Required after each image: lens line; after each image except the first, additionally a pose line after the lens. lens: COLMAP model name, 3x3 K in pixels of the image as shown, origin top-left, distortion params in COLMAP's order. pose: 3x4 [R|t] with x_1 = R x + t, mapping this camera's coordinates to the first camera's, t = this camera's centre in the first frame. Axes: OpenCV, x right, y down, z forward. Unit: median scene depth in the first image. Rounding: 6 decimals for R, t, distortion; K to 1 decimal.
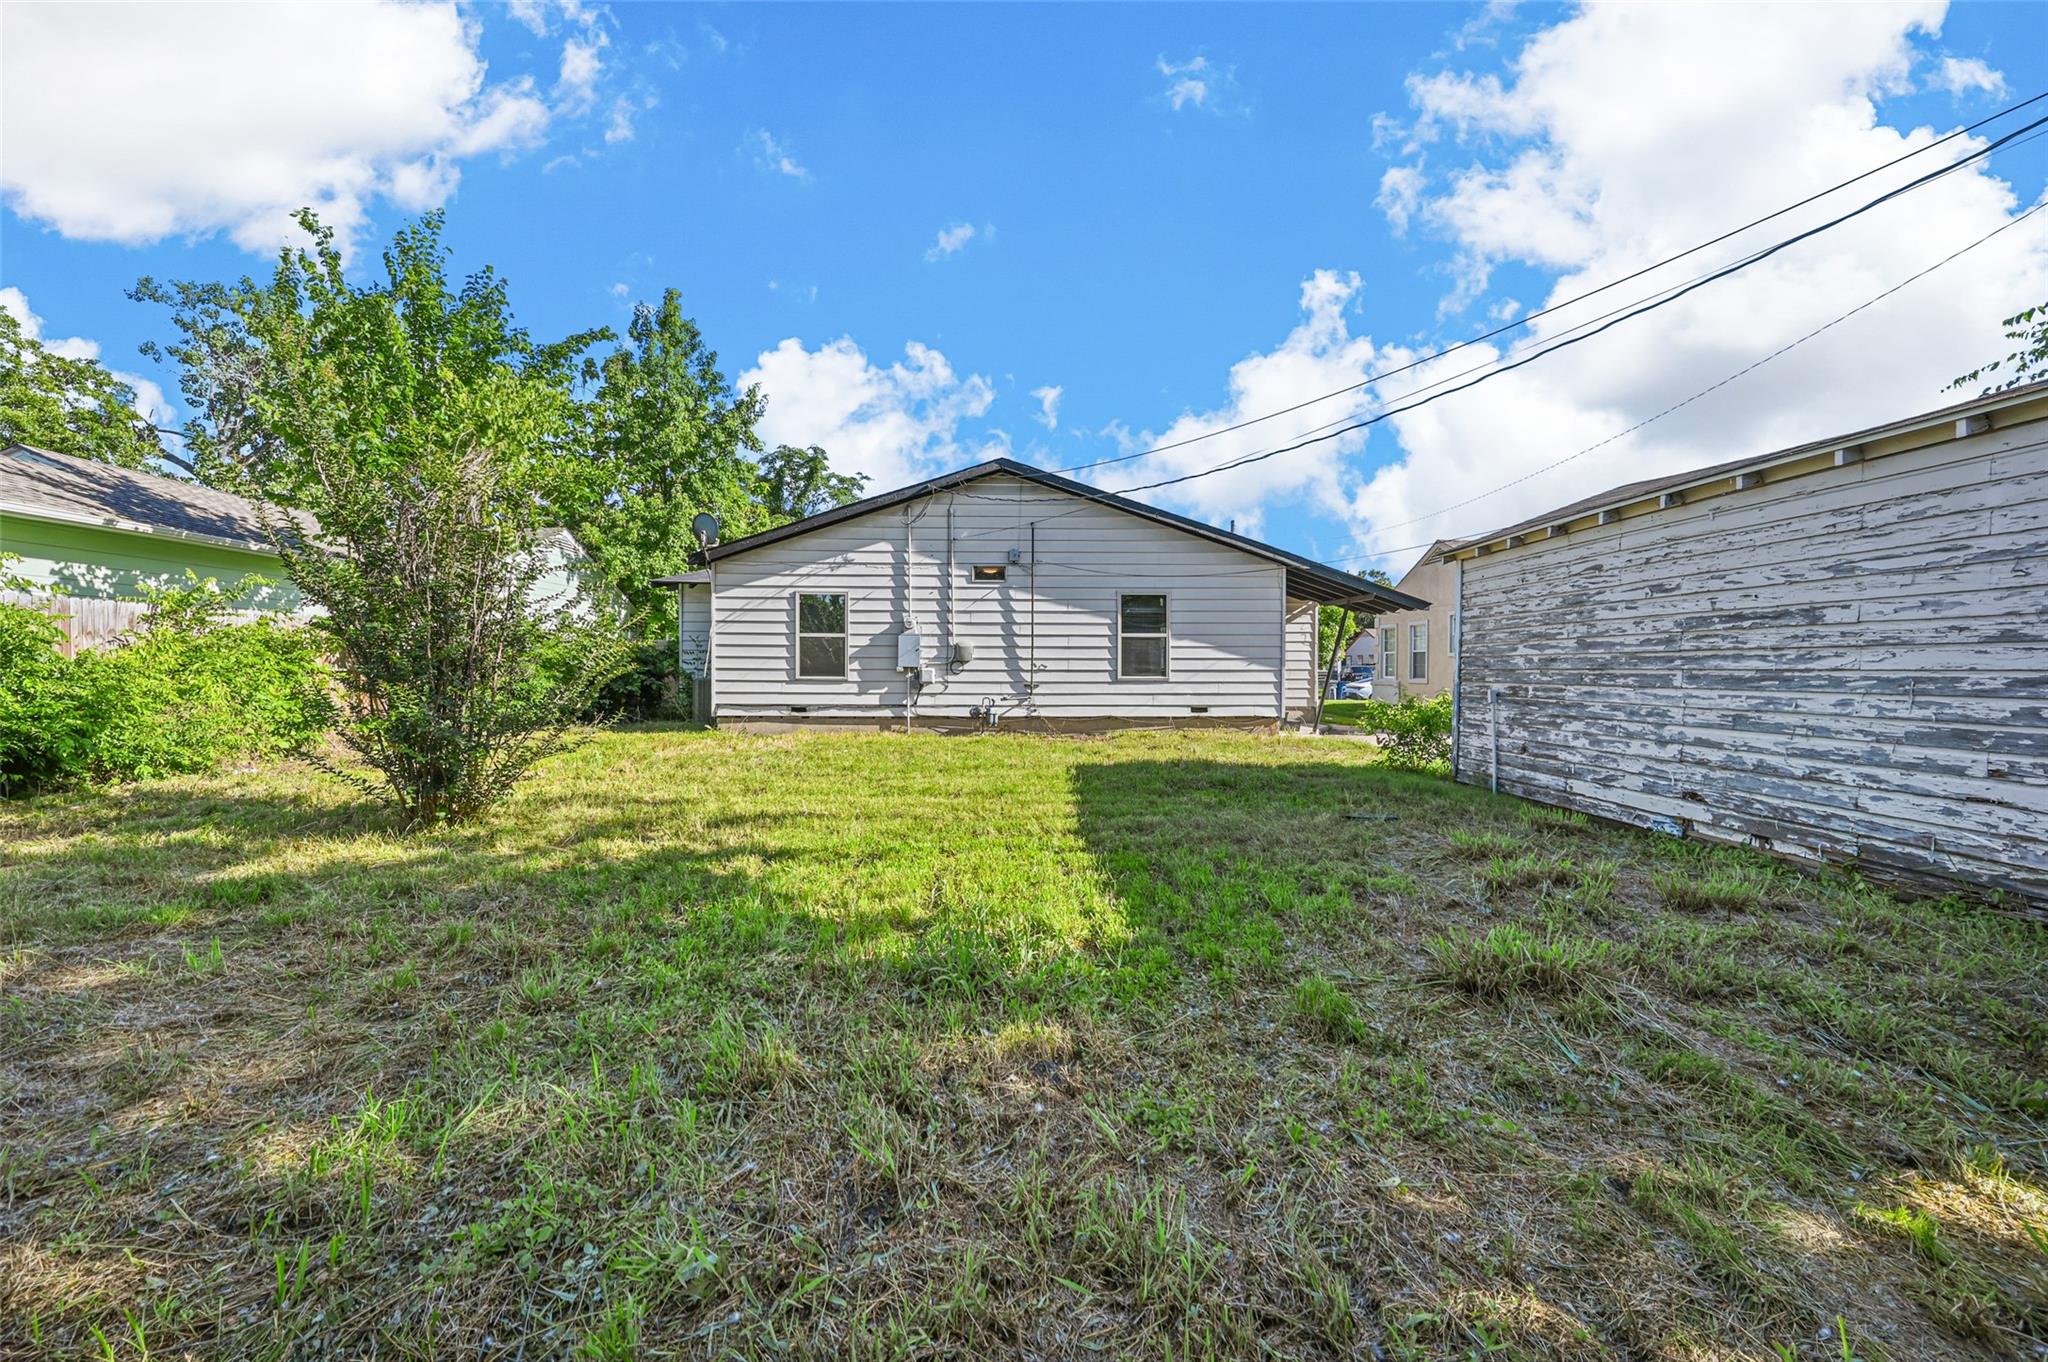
lens RADIAL K [[821.4, 0, 1022.8], [0, 821.4, 675.0], [0, 0, 1]] dist [0.007077, -0.000124]
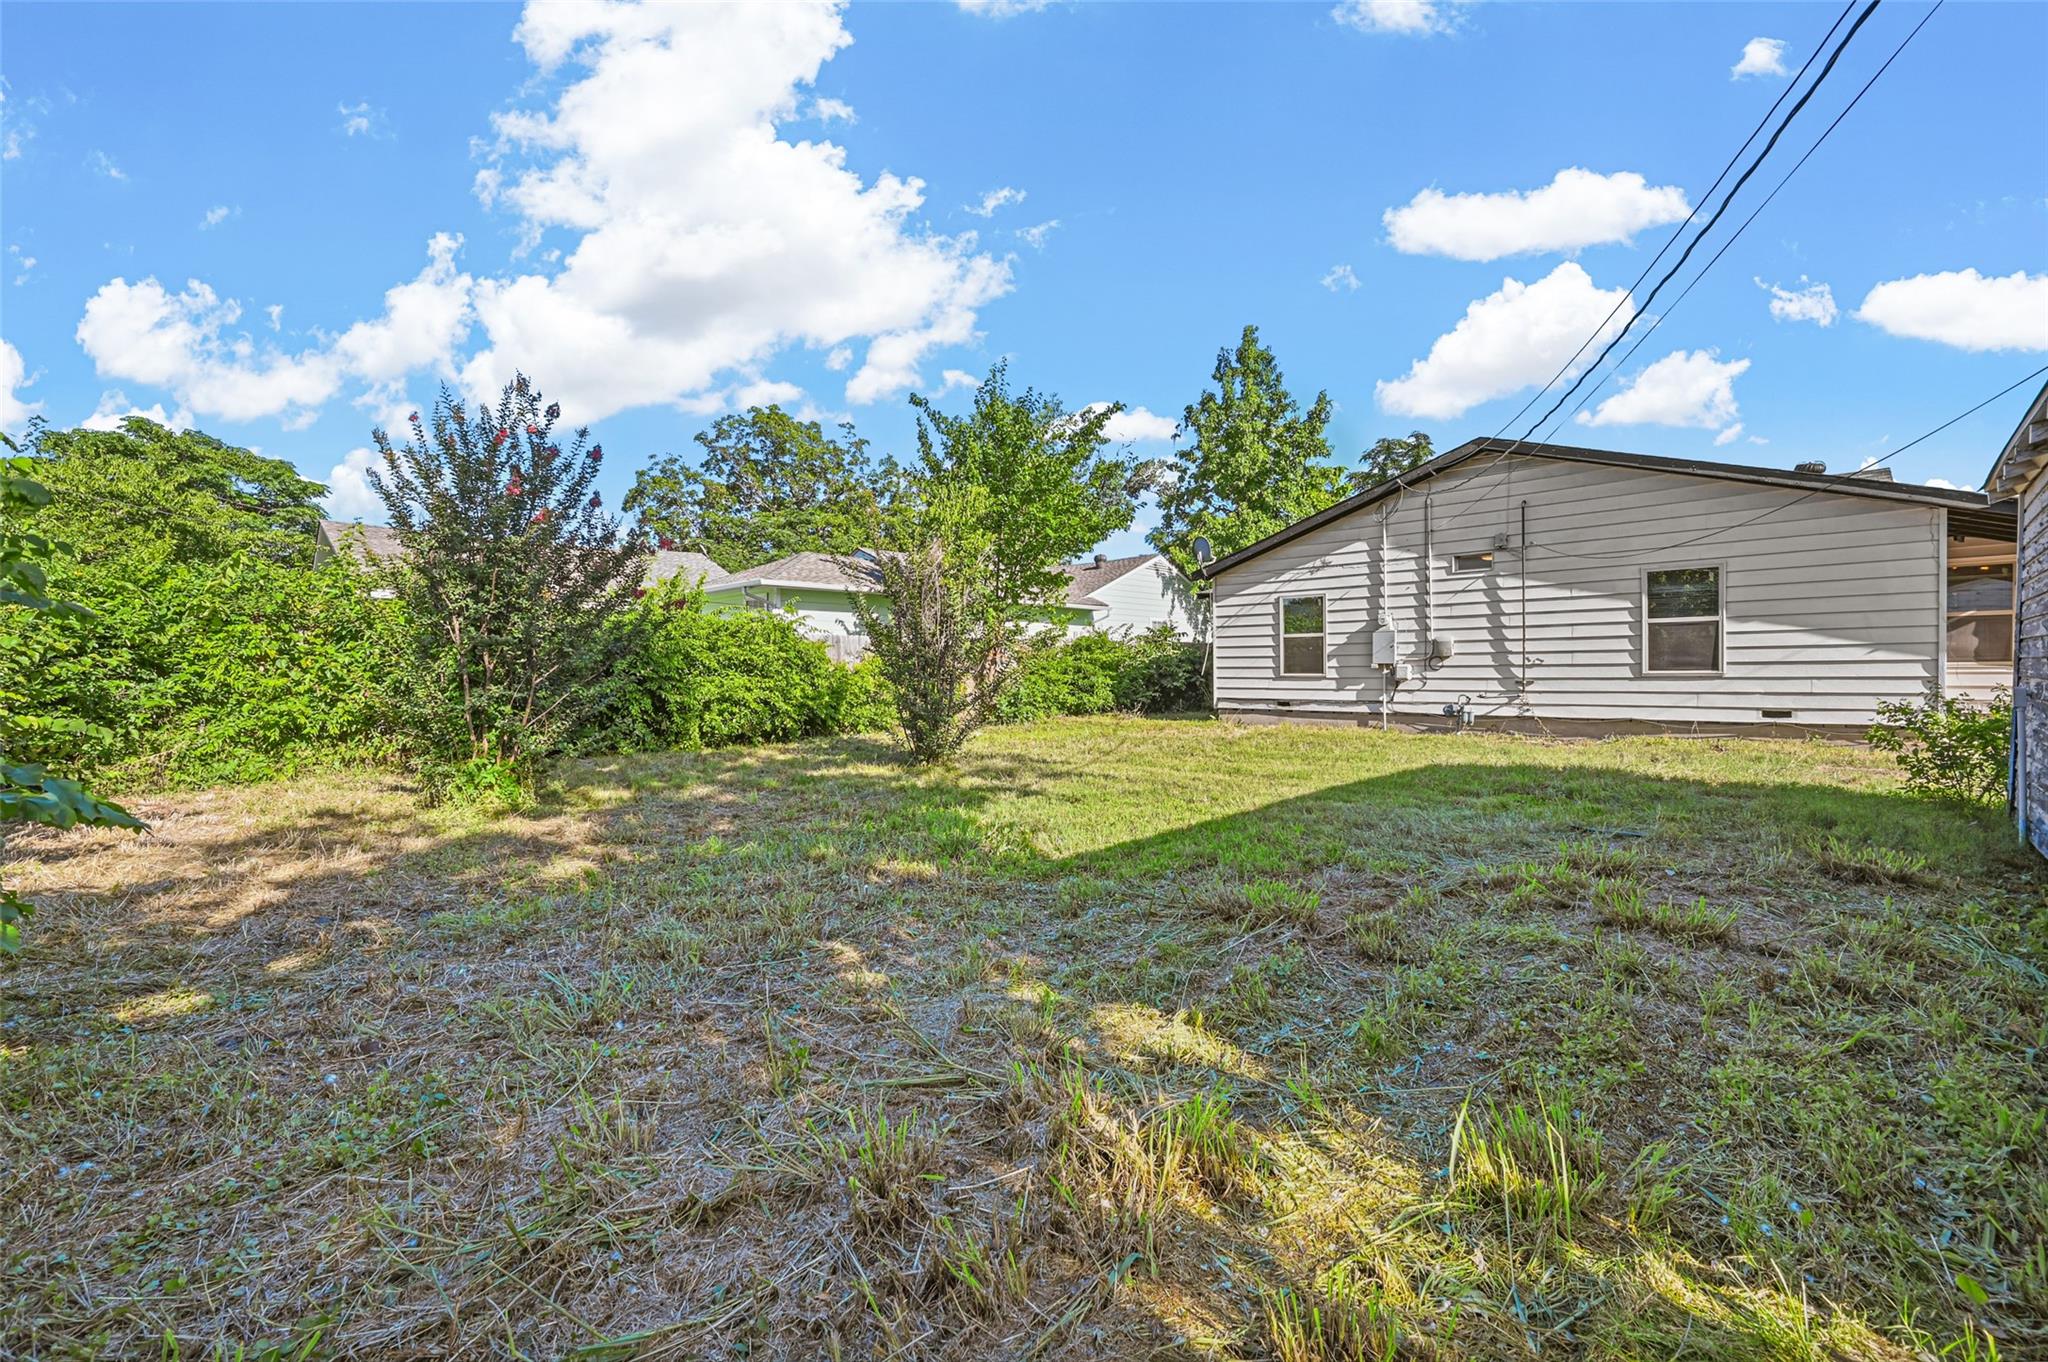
lens RADIAL K [[821.4, 0, 1029.2], [0, 821.4, 683.8], [0, 0, 1]] dist [0.007077, -0.000124]
pose [[0.724526, 0.002279, -0.689243, 0.239382], [0.007412, 0.999911, 0.011098, 0.000508], [0.689207, -0.013149, 0.724445, -0.028685]]
